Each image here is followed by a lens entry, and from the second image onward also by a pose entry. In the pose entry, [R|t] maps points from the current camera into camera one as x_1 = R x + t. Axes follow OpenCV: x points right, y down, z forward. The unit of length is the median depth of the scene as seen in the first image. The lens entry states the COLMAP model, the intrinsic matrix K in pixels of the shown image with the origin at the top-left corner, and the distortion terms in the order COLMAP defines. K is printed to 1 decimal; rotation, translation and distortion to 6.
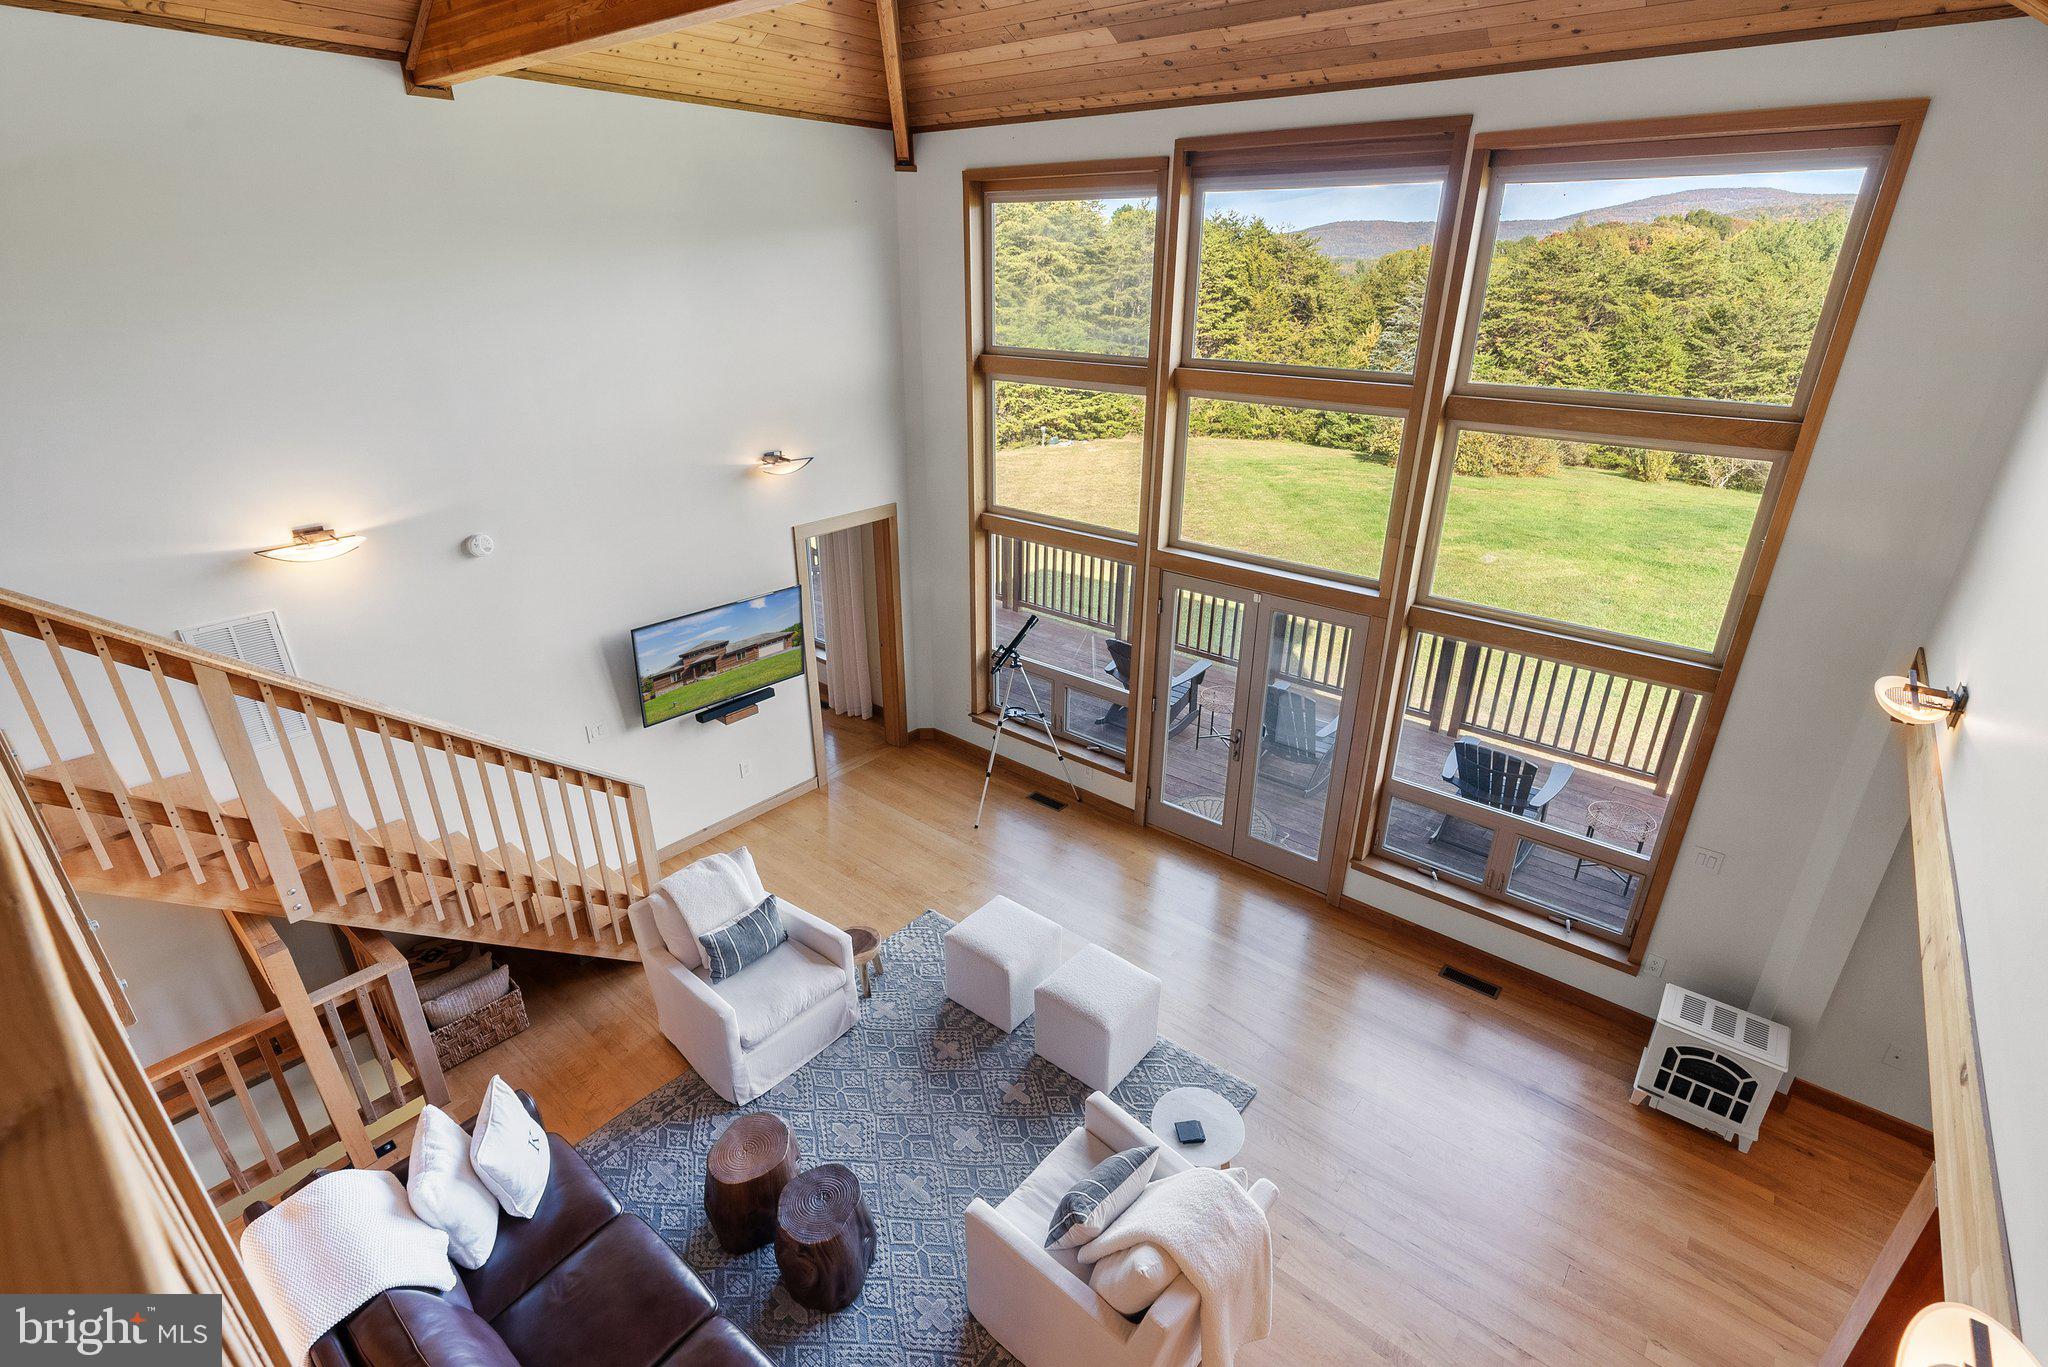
lens RADIAL K [[942.5, 0, 1030.9], [0, 942.5, 690.9], [0, 0, 1]] dist [-0.010221, 0.000662]
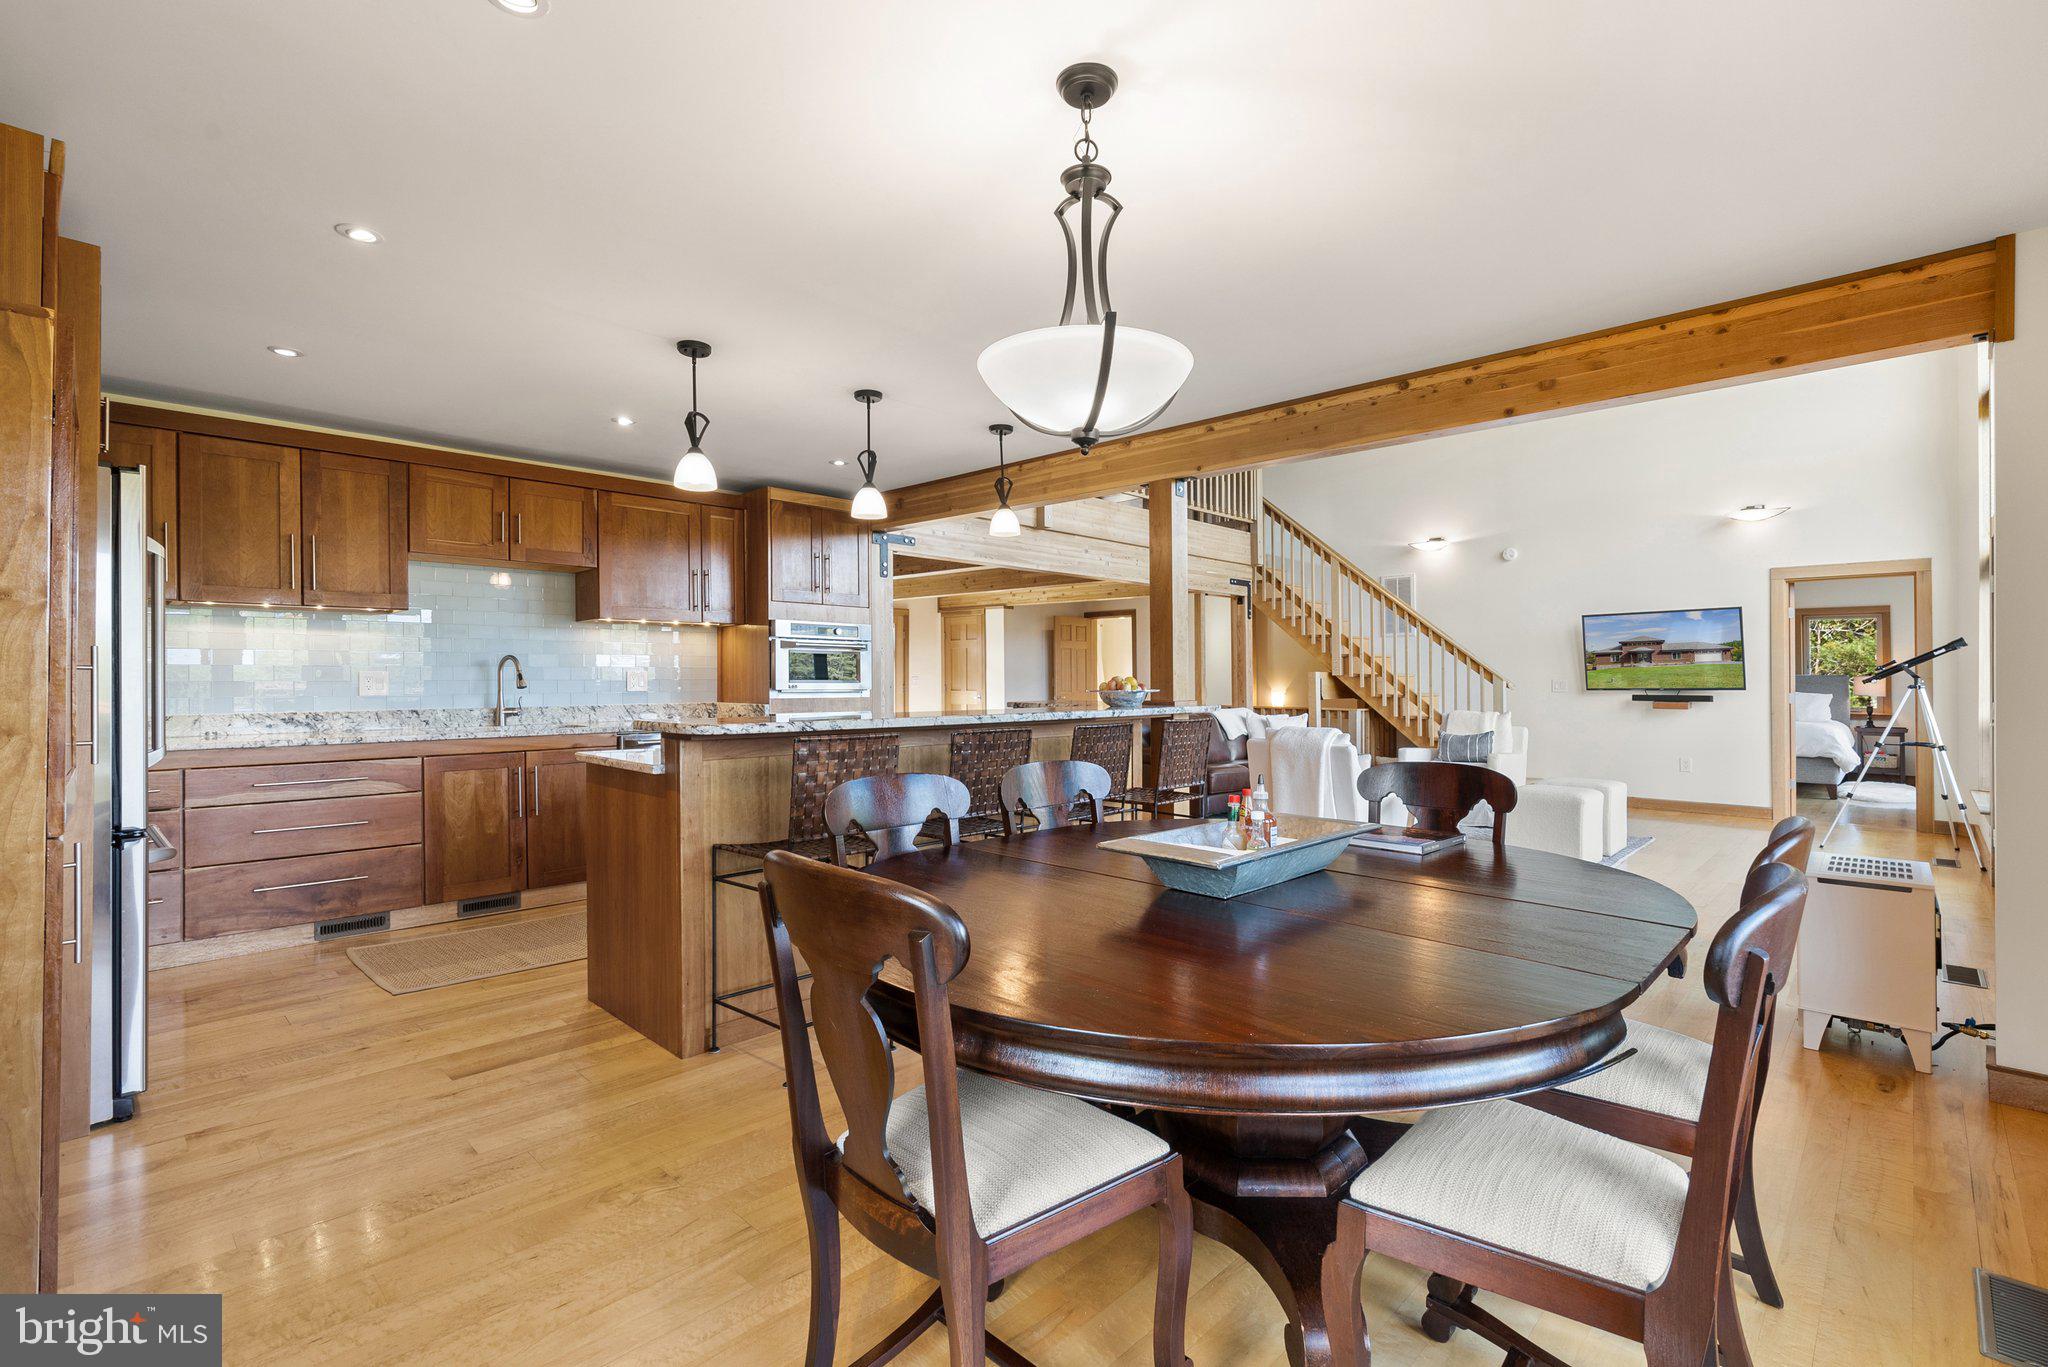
lens RADIAL K [[938.0, 0, 1030.6], [0, 938.0, 675.5], [0, 0, 1]] dist [-0.006379, 0.000677]
pose [[-0.067616, -0.007385, -0.997684, 1.078279], [-0.411596, 0.911121, 0.021151, 0.339861], [0.908855, 0.412073, -0.064646, 0.311906]]
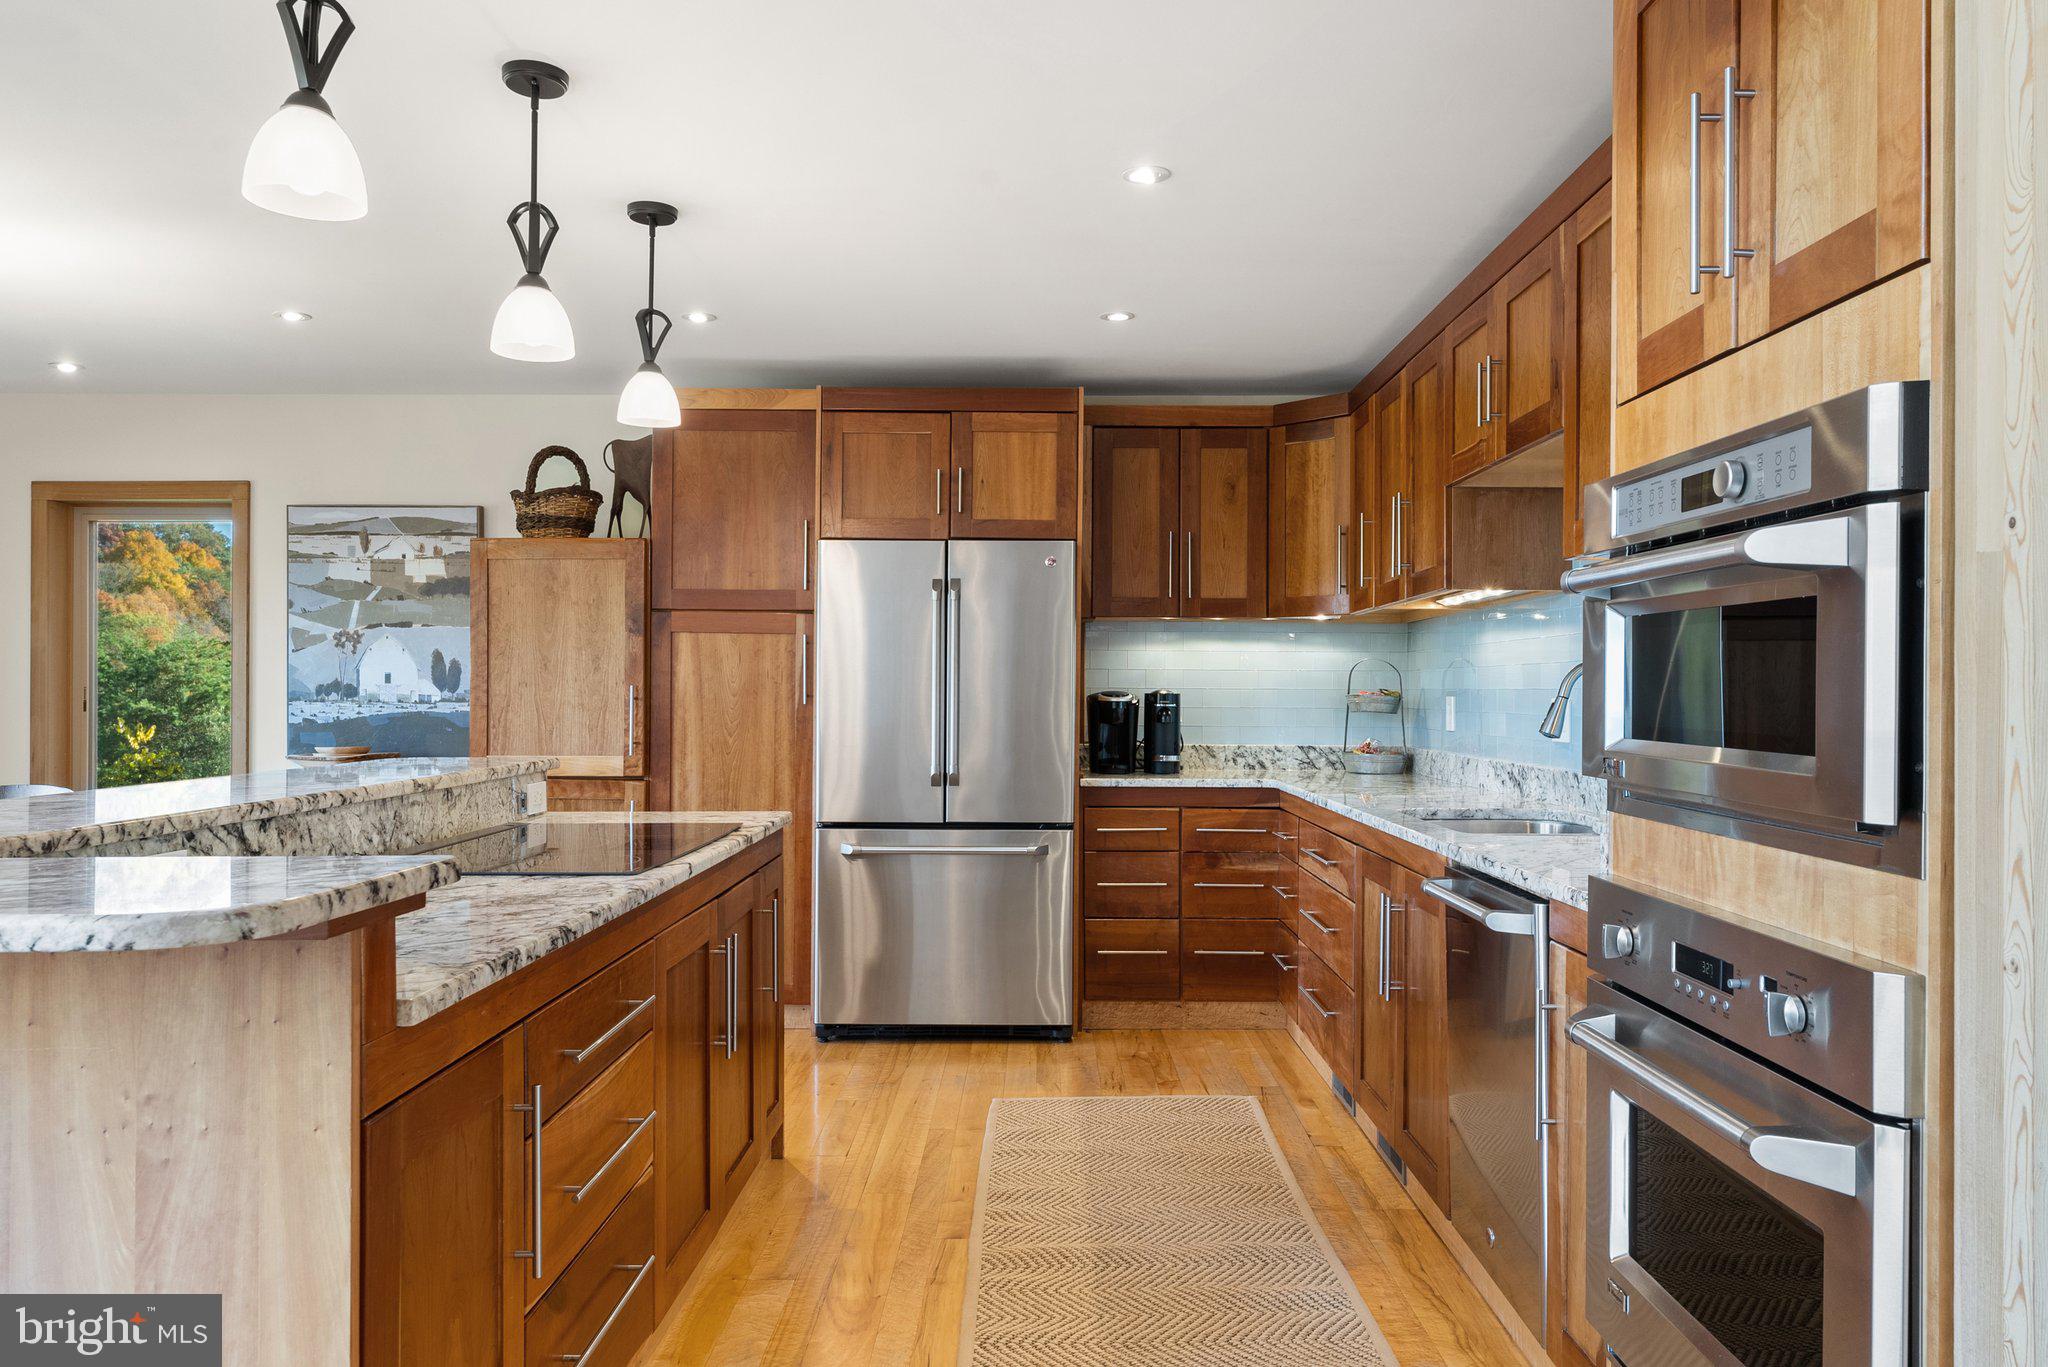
lens RADIAL K [[1422.9, 0, 1024.0], [0, 1422.9, 683.5], [0, 0, 1]] dist [0.007563, 0.004593]
pose [[-0.628792, -0.000847, 0.777573, -0.004851], [0.316646, 0.913049, 0.257054, 0.326165], [-0.710180, 0.407849, -0.573850, 0.310865]]
